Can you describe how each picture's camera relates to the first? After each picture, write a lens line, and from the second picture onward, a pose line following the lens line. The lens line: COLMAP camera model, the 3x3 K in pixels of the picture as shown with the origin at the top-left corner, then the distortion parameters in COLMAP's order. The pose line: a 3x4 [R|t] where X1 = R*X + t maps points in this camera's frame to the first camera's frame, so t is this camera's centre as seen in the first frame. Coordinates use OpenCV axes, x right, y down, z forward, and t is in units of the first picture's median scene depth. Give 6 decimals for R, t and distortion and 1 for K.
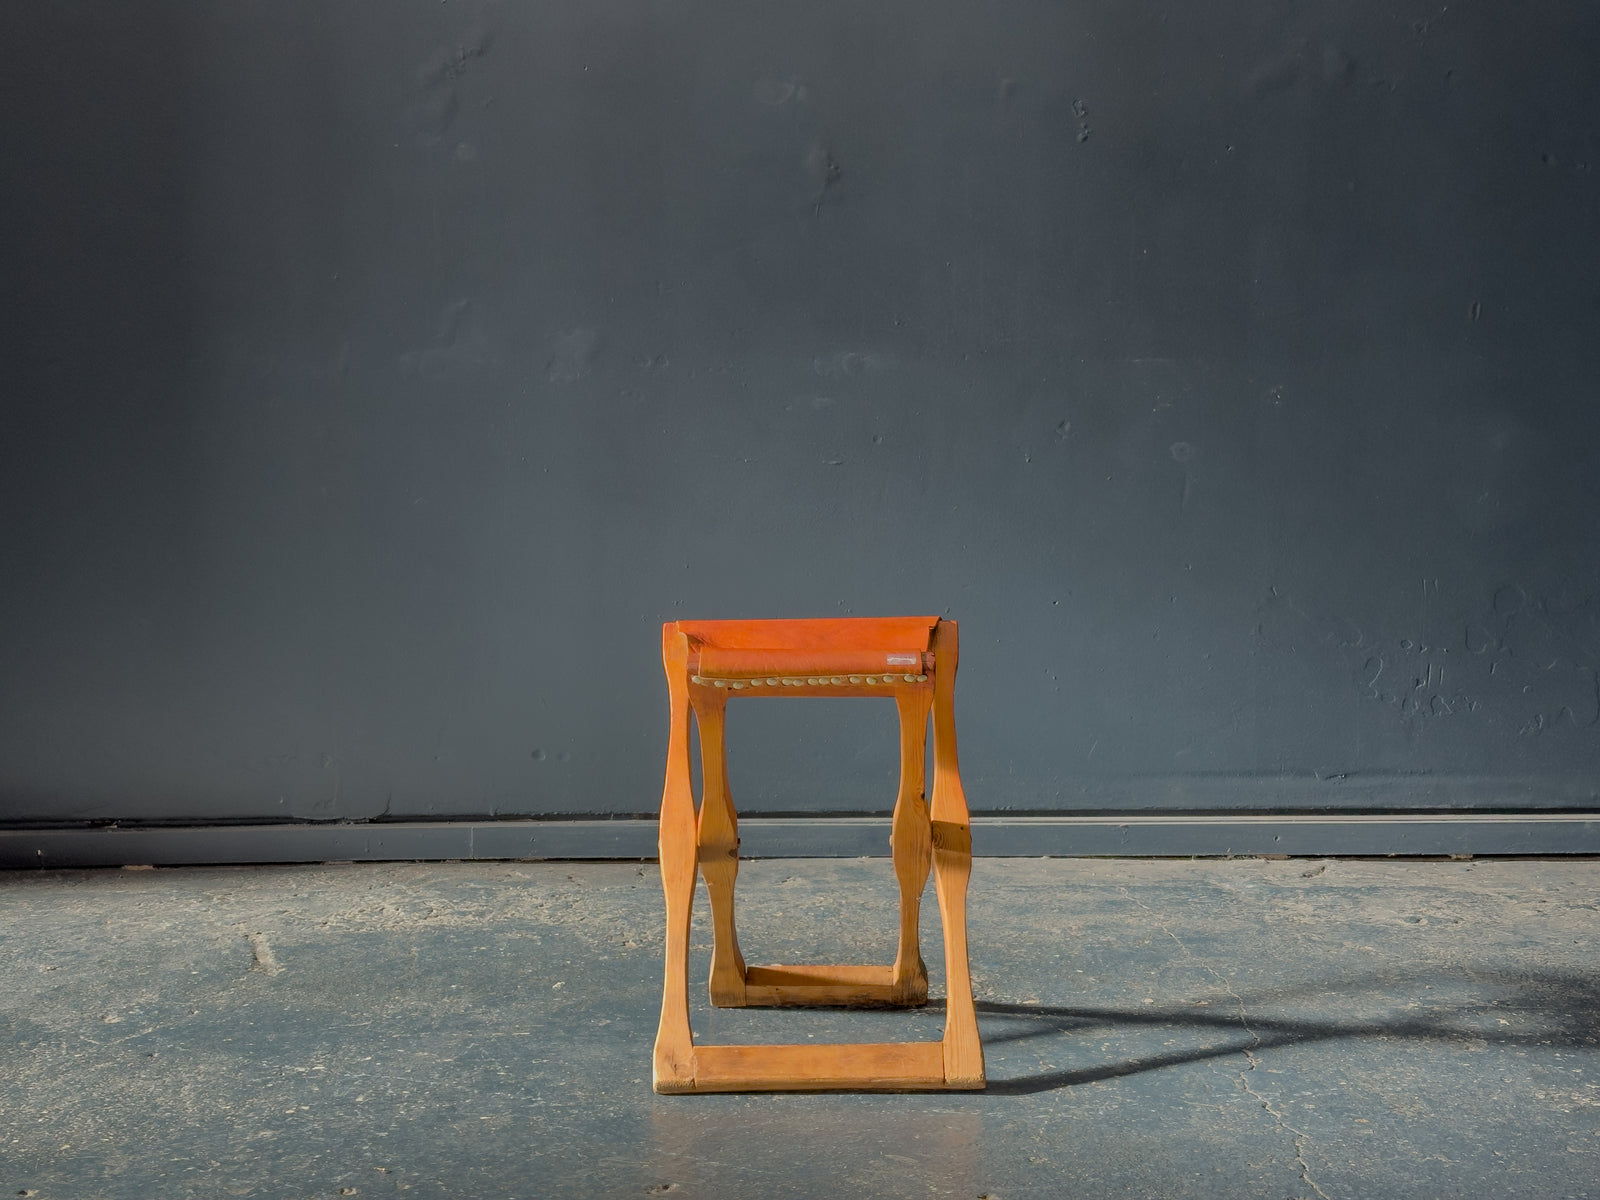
lens RADIAL K [[2243.1, 0, 803.9], [0, 2243.1, 605.2], [0, 0, 1]] dist [0.165270, -0.228421]
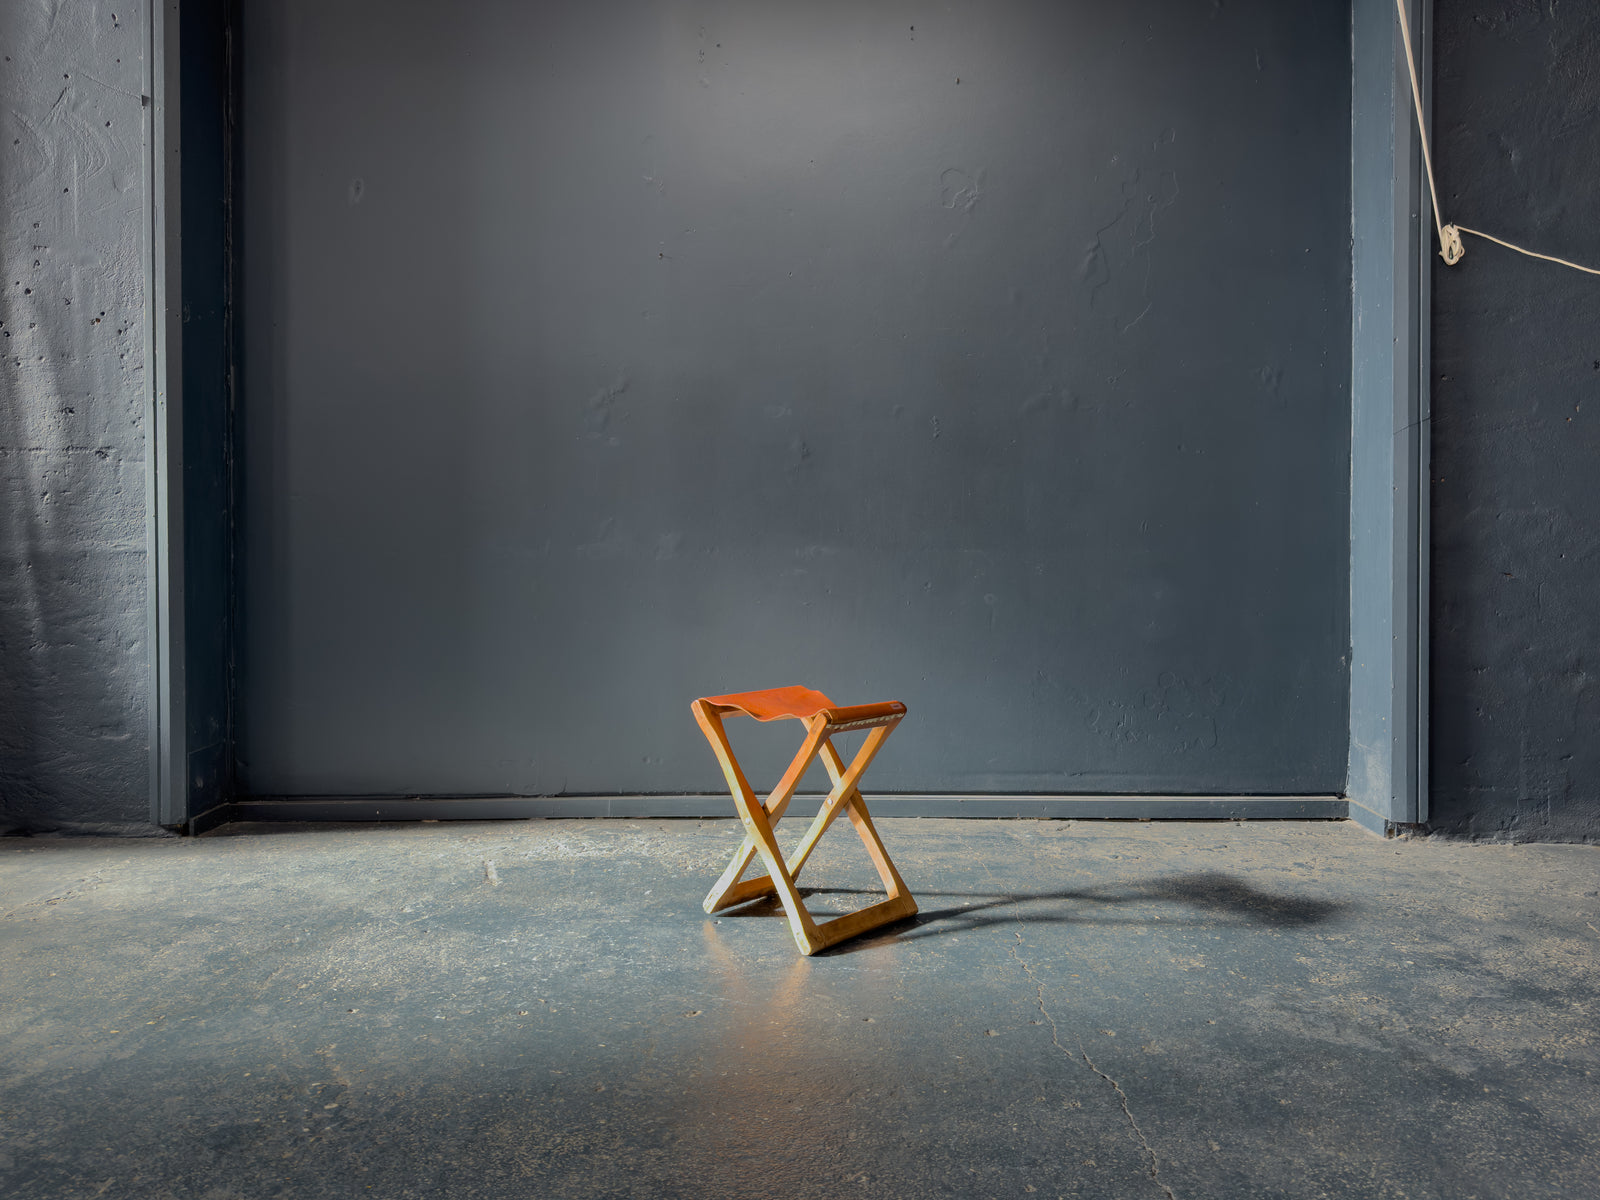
lens RADIAL K [[1213.7, 0, 803.8], [0, 1213.7, 550.3], [0, 0, 1]] dist [0.144154, -0.264487]
pose [[0.999936, 0.004330, -0.010414, 0.024872], [-0.005226, 0.996141, -0.087609, -0.020613], [0.009995, 0.087658, 0.996100, -0.021110]]
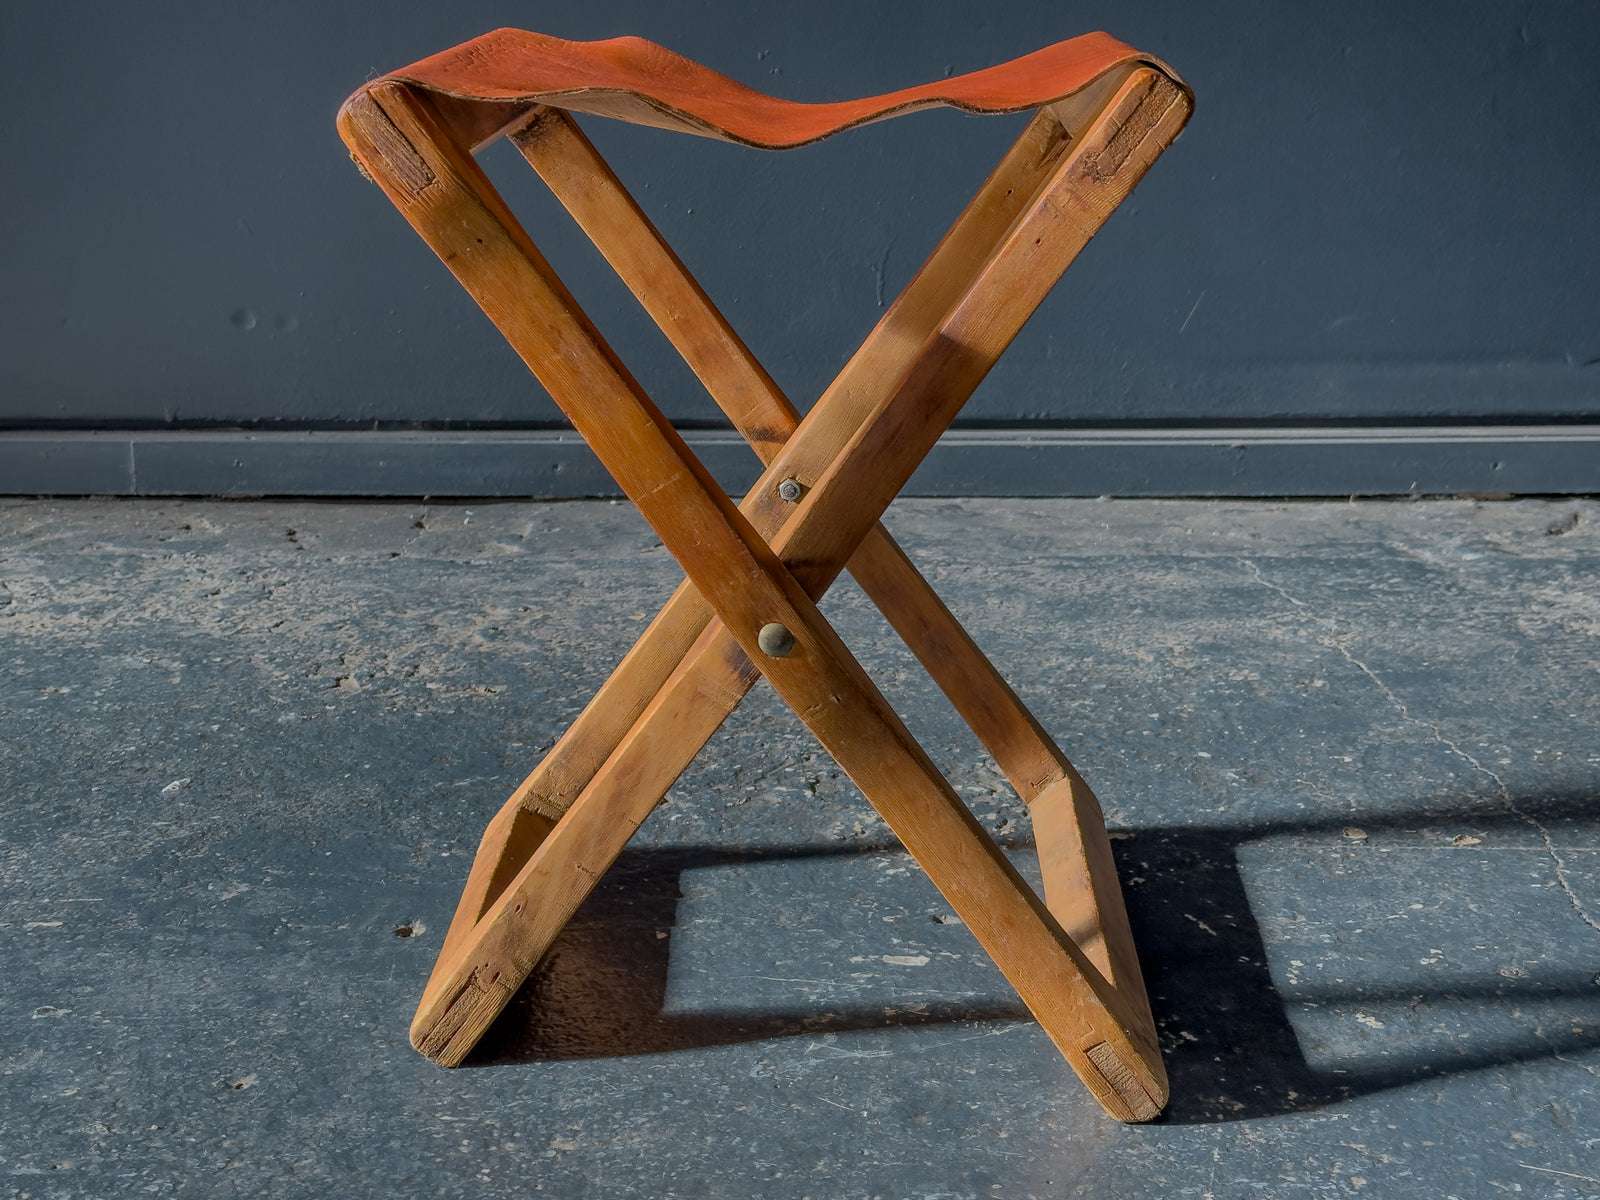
lens RADIAL K [[2314.4, 0, 790.0], [0, 2314.4, 591.2], [0, 0, 1]] dist [0.150964, -0.095645]
pose [[0.999929, 0.004866, 0.010855, 0.019847], [-0.006812, 0.982317, 0.187100, 0.024411], [-0.009753, -0.187161, 0.982281, 0.441715]]
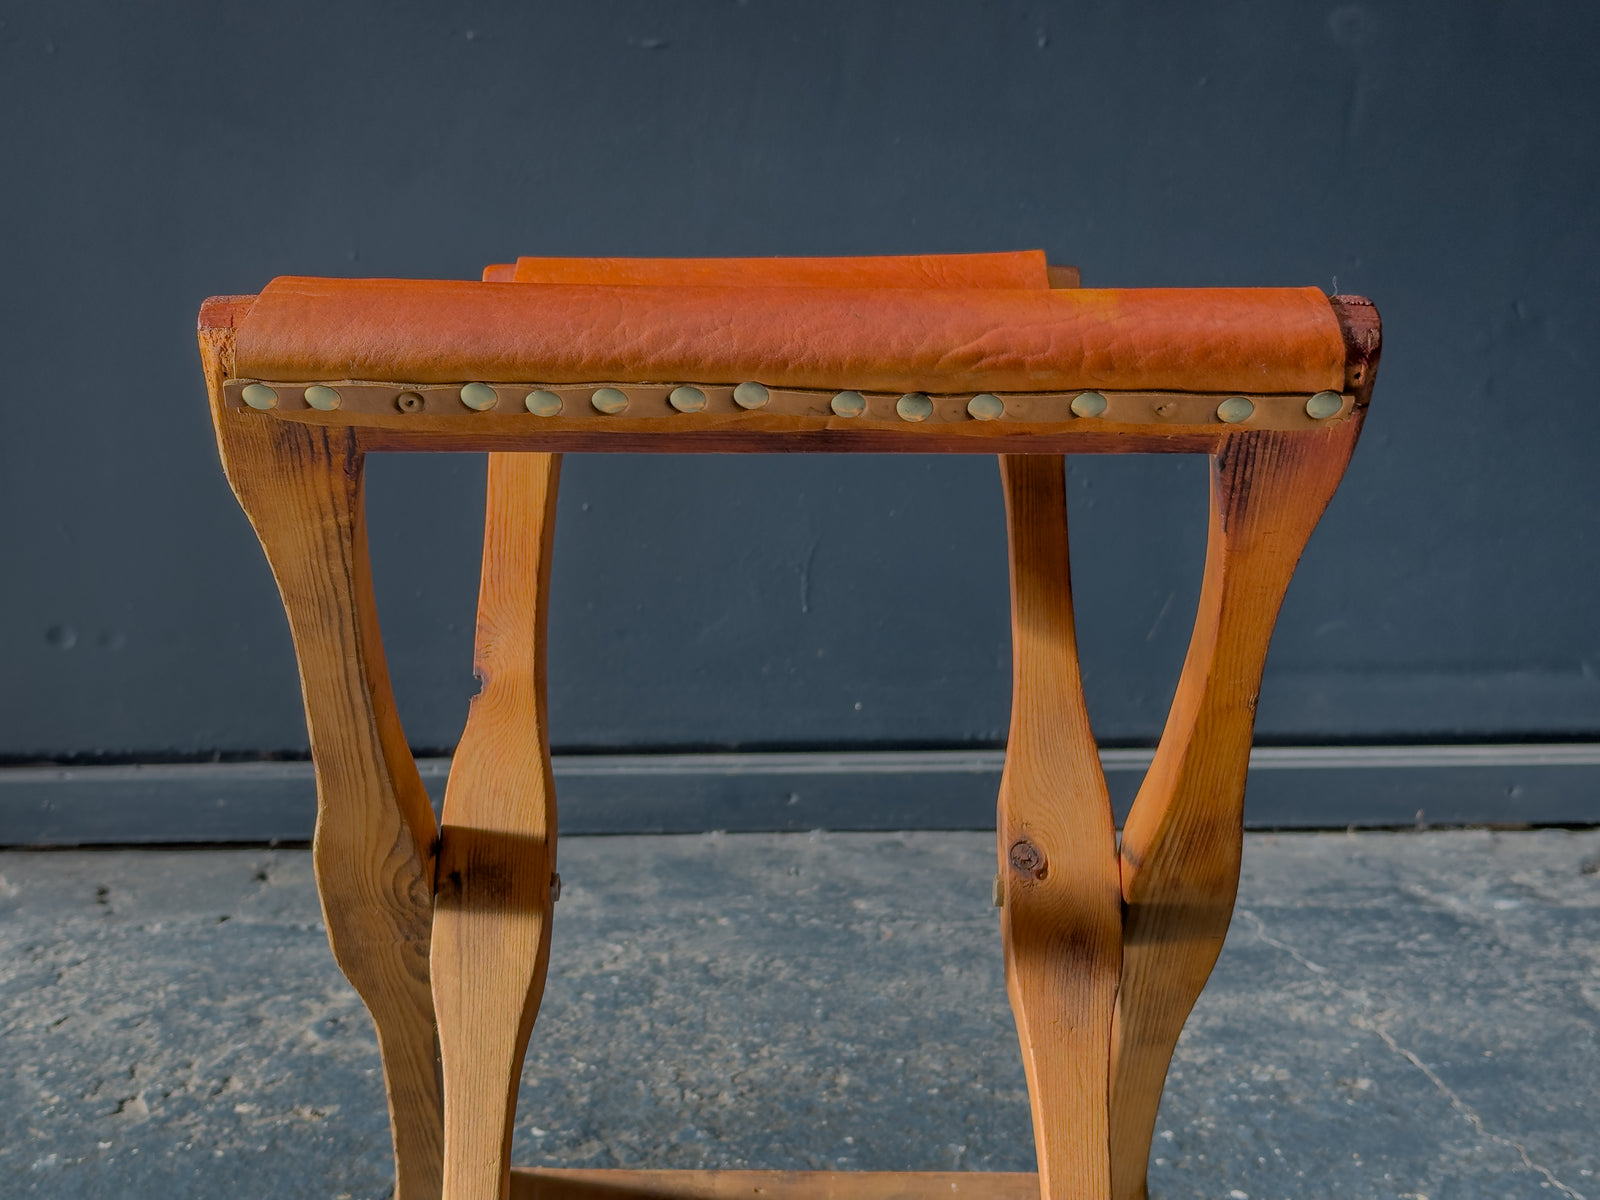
lens RADIAL K [[2240.5, 0, 800.0], [0, 2240.5, 600.0], [0, 0, 1]] dist [0.204059, -0.500392]
pose [[0.998683, -0.002422, 0.051252, 0.022401], [-0.000988, 0.997794, 0.066385, 0.028142], [-0.051300, -0.066348, 0.996477, 0.554589]]
